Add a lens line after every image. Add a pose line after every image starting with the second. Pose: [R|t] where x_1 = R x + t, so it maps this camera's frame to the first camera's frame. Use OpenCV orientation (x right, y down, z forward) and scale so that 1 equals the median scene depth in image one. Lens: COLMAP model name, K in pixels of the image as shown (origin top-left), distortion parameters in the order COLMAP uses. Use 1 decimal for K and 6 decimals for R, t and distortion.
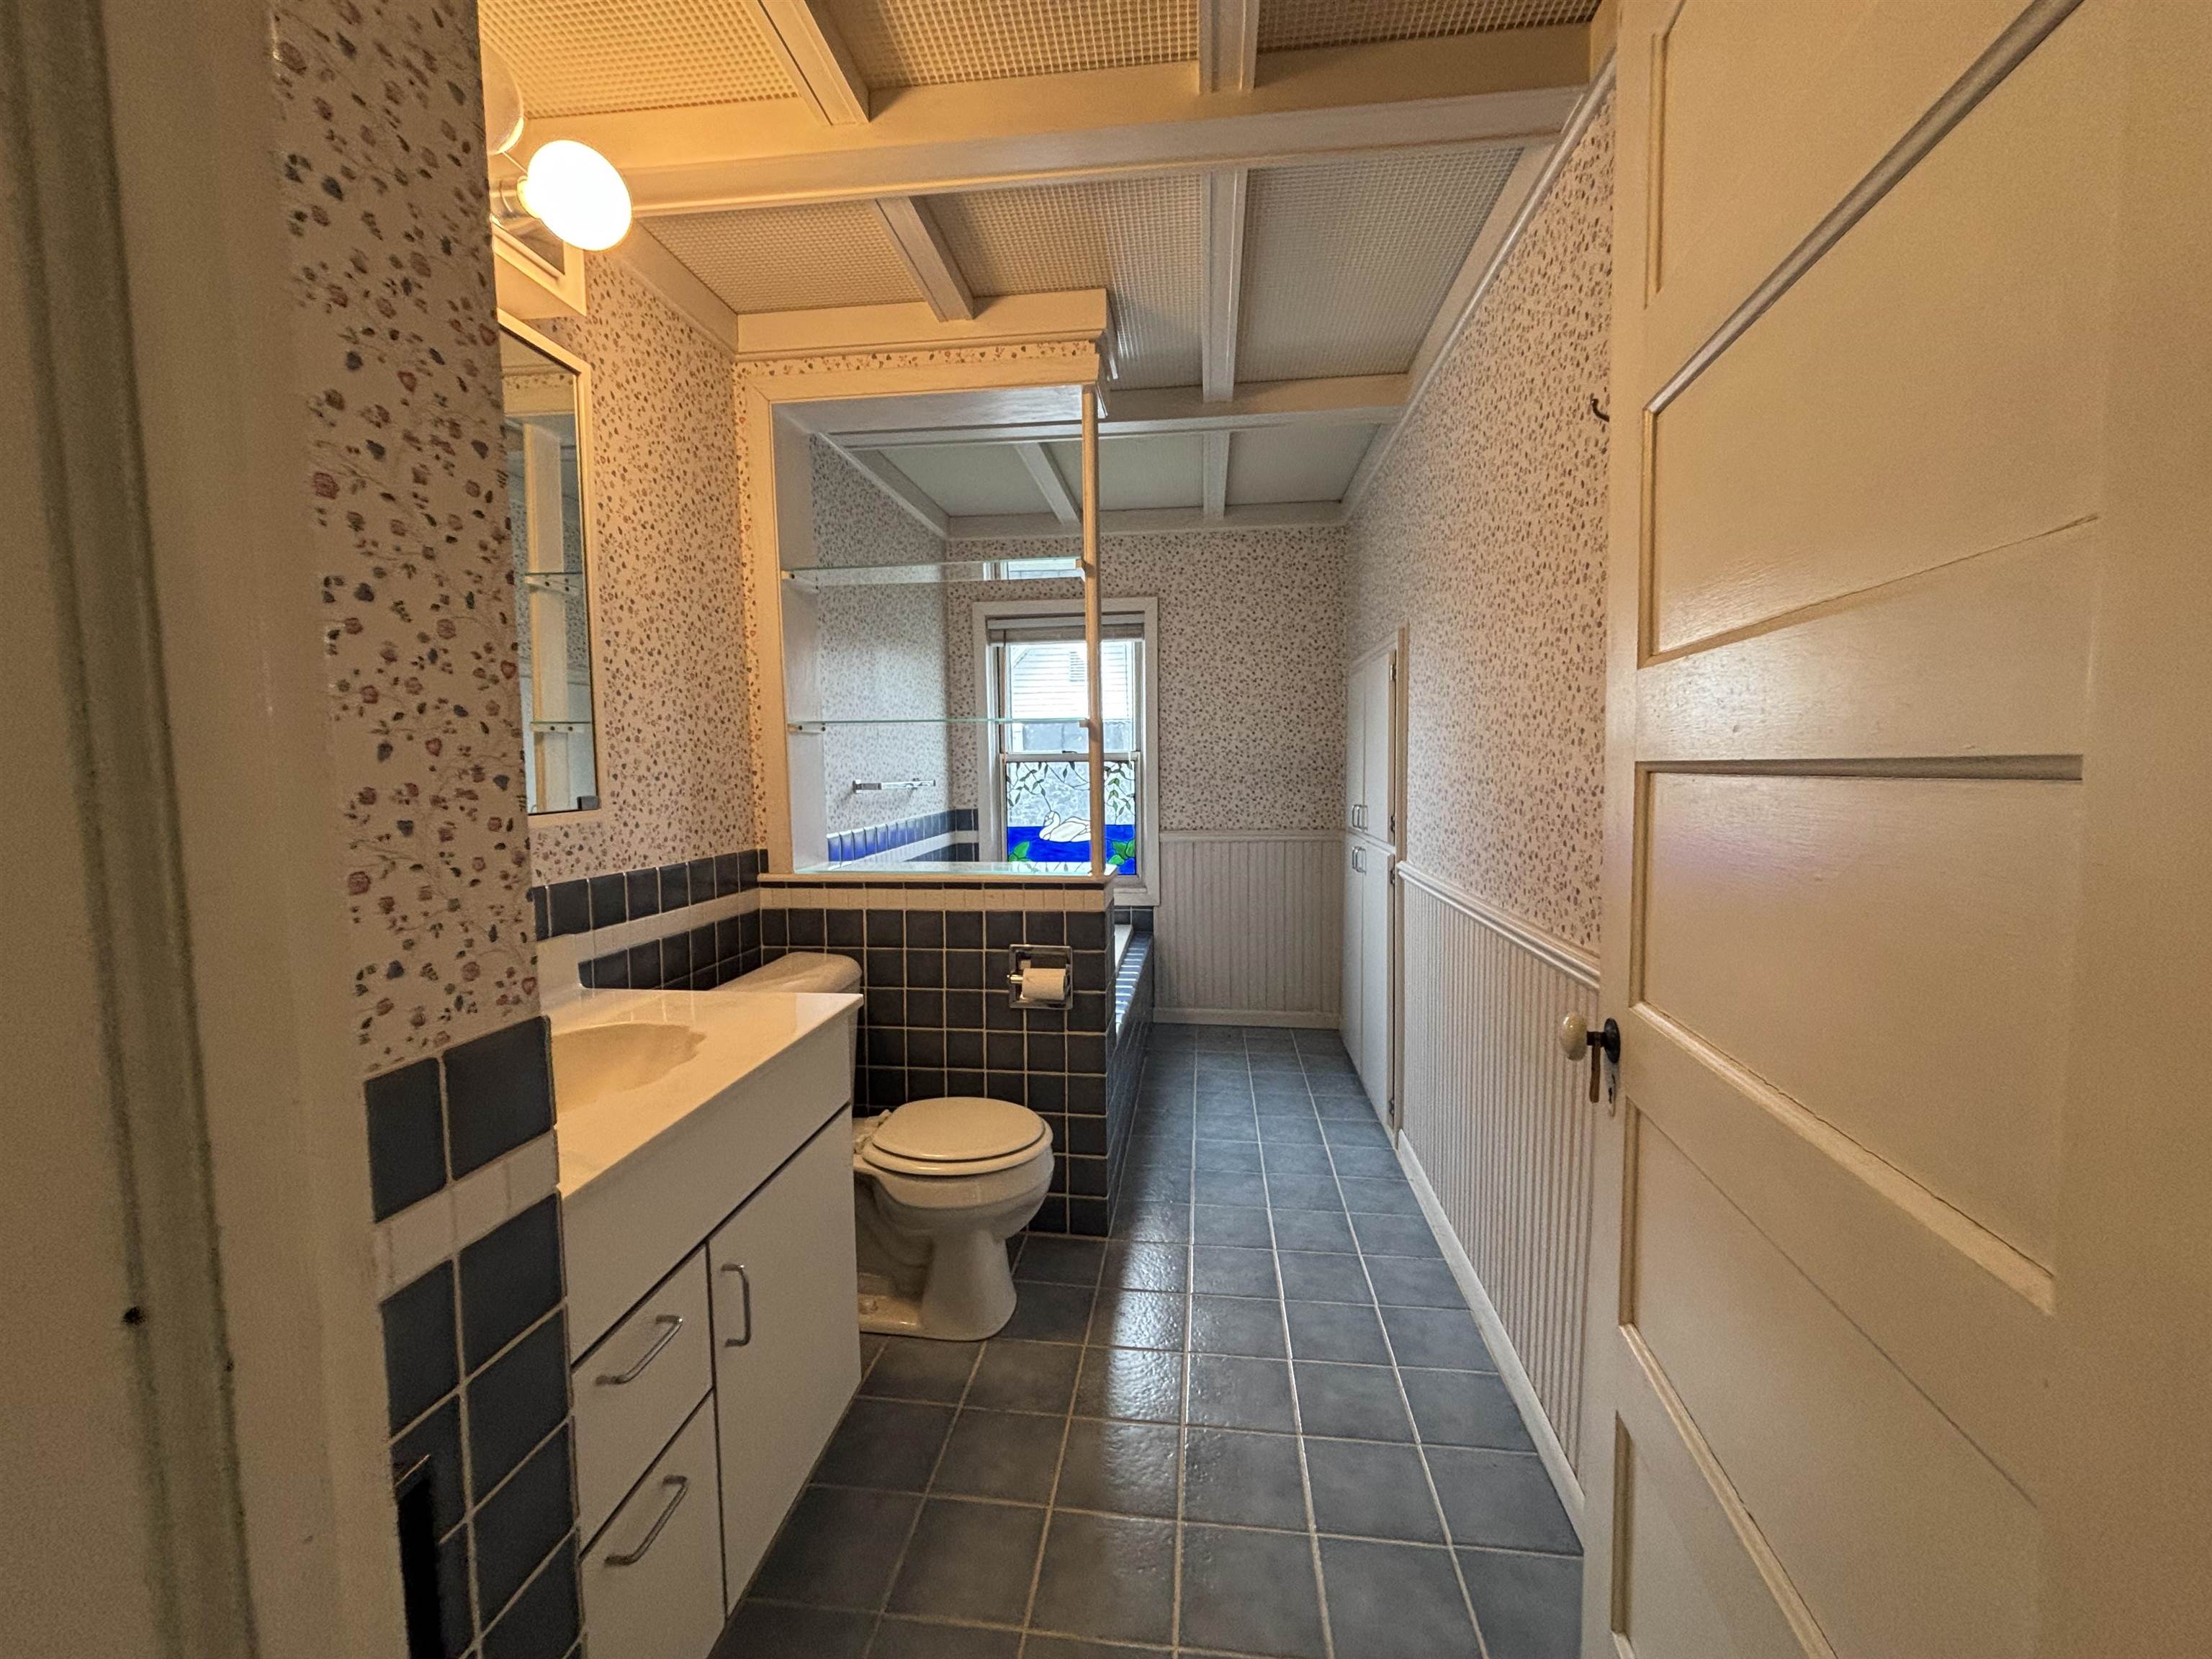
lens RADIAL K [[895.5, 0, 1106.0], [0, 895.5, 829.5], [0, 0, 1]] dist [-0.003156, -0.000425]
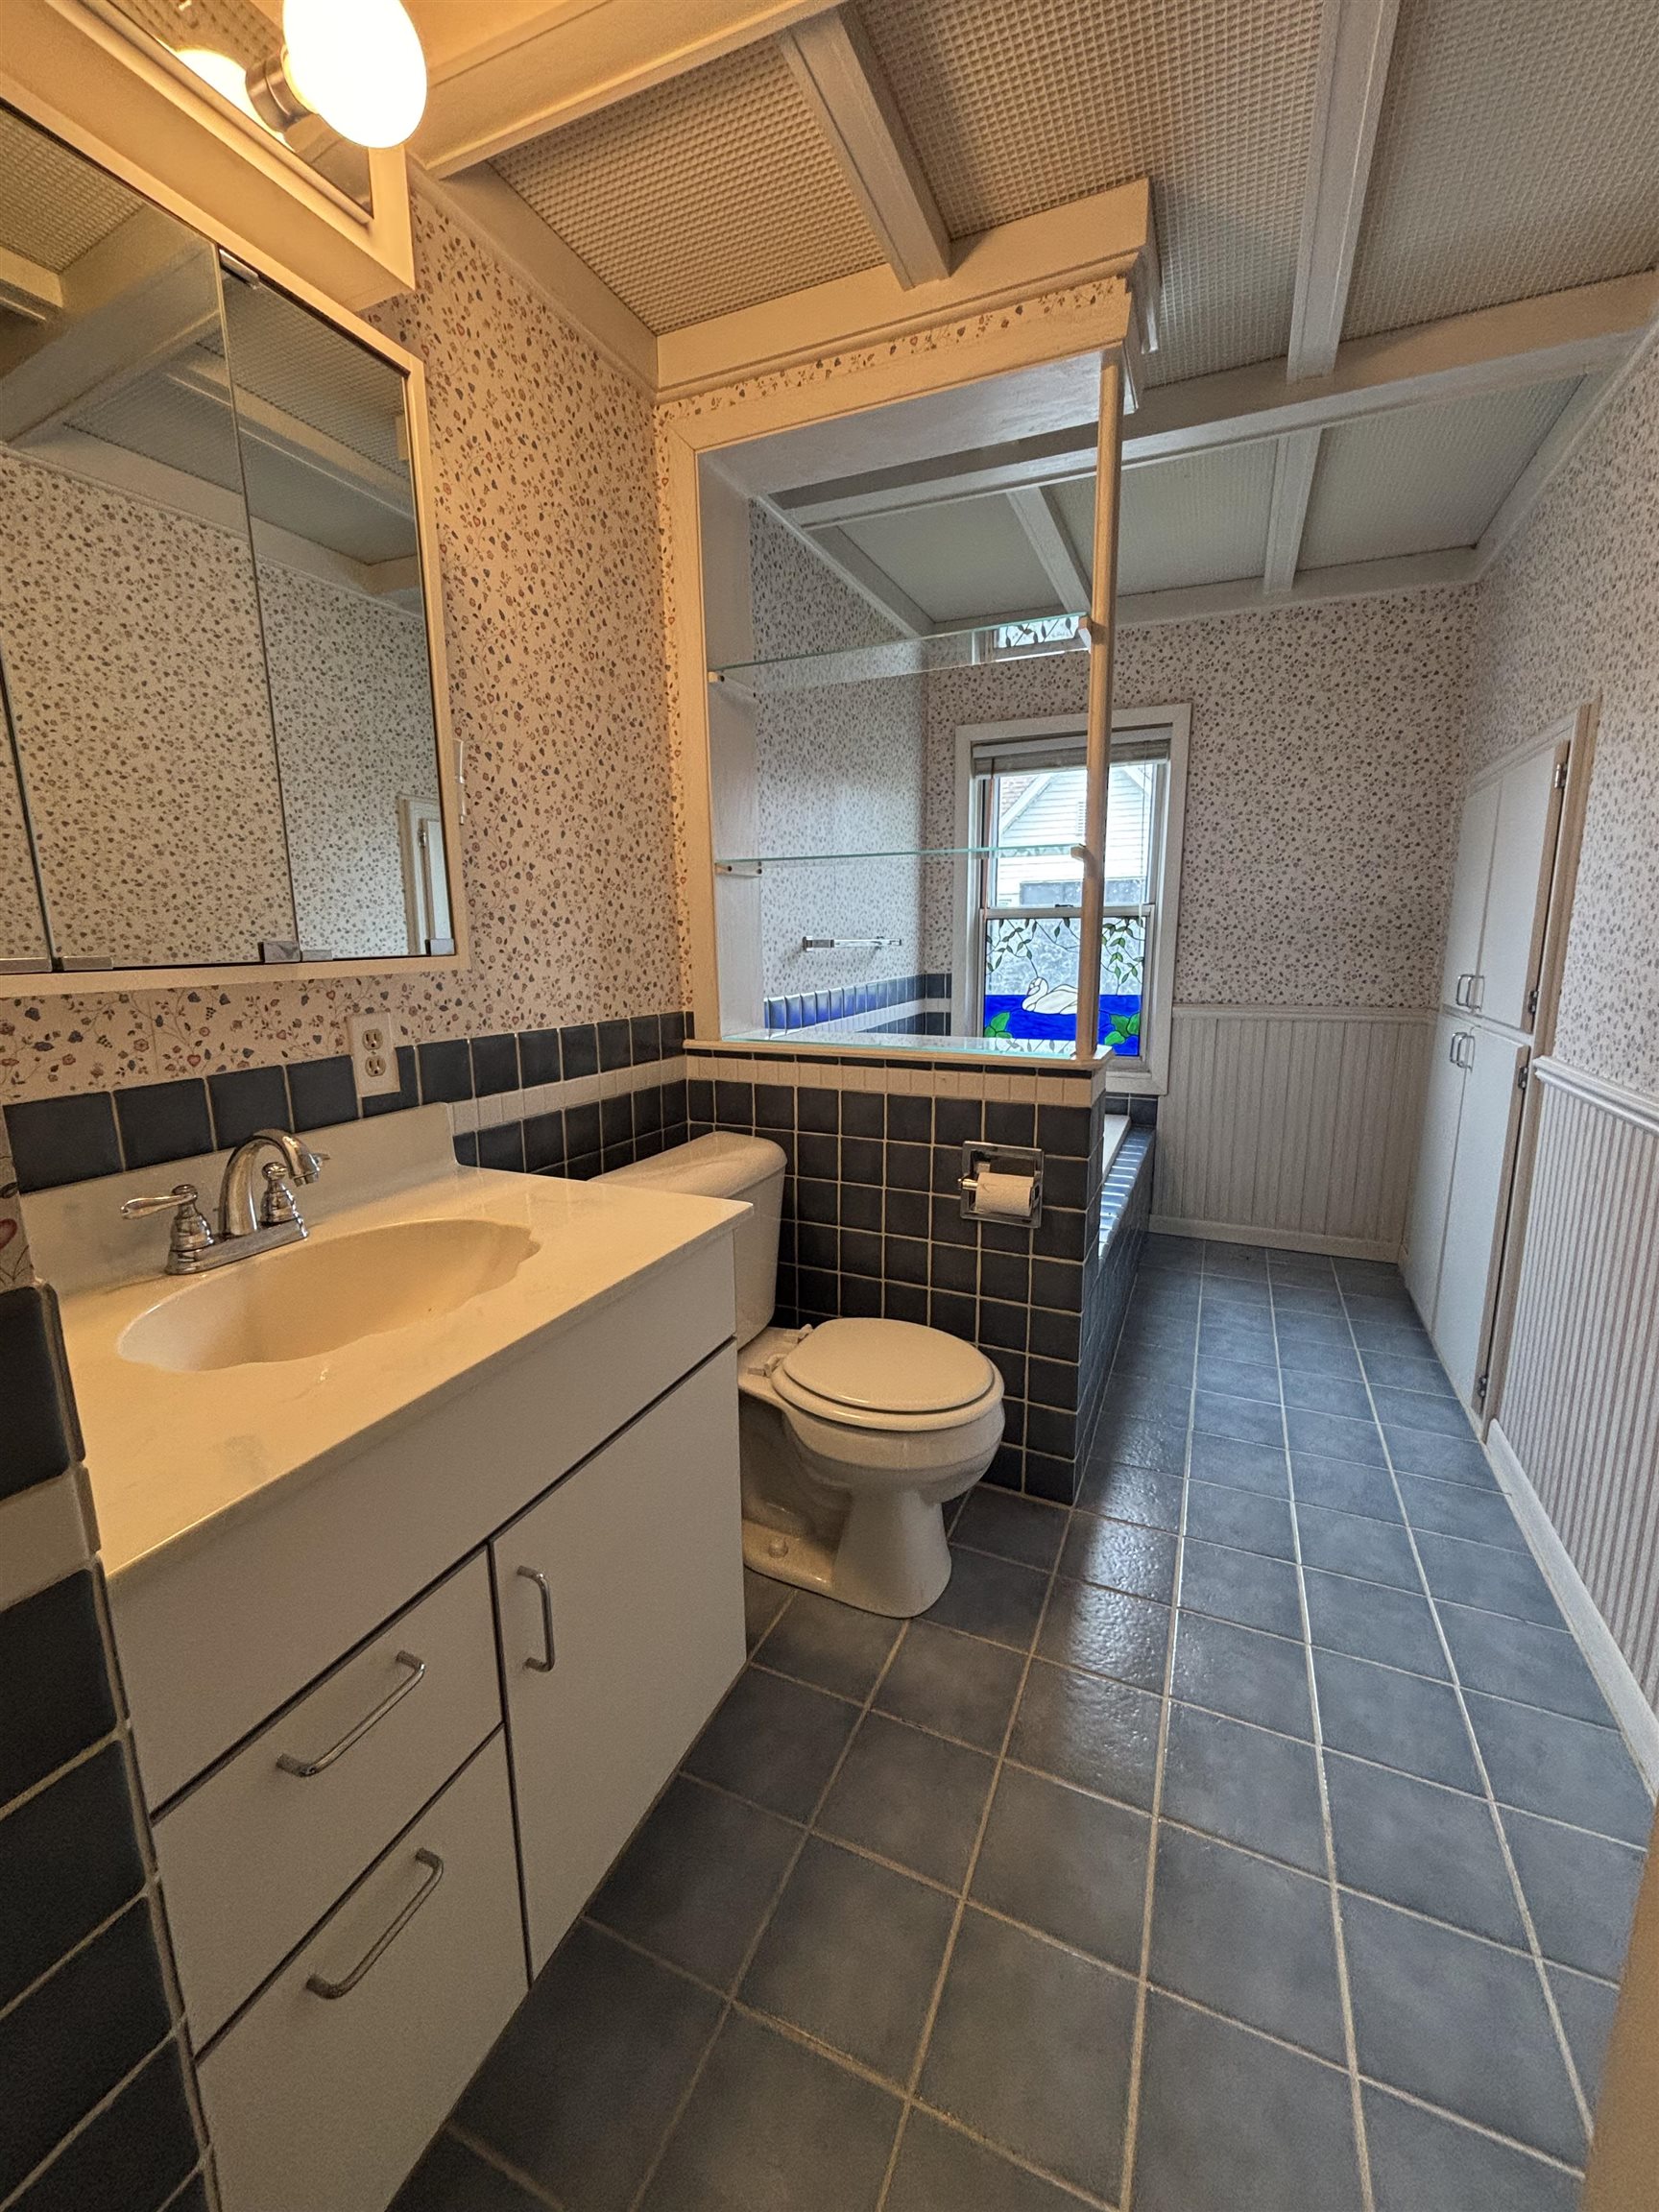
lens RADIAL K [[895.5, 0, 830.9], [0, 895.5, 1102.6], [0, 0, 1]] dist [-0.003156, -0.000425]
pose [[0.955212, 0.058933, -0.289994, 0.007051], [-0.025498, 0.992716, 0.117752, 0.004270], [0.294821, -0.105083, 0.949757, 0.214827]]
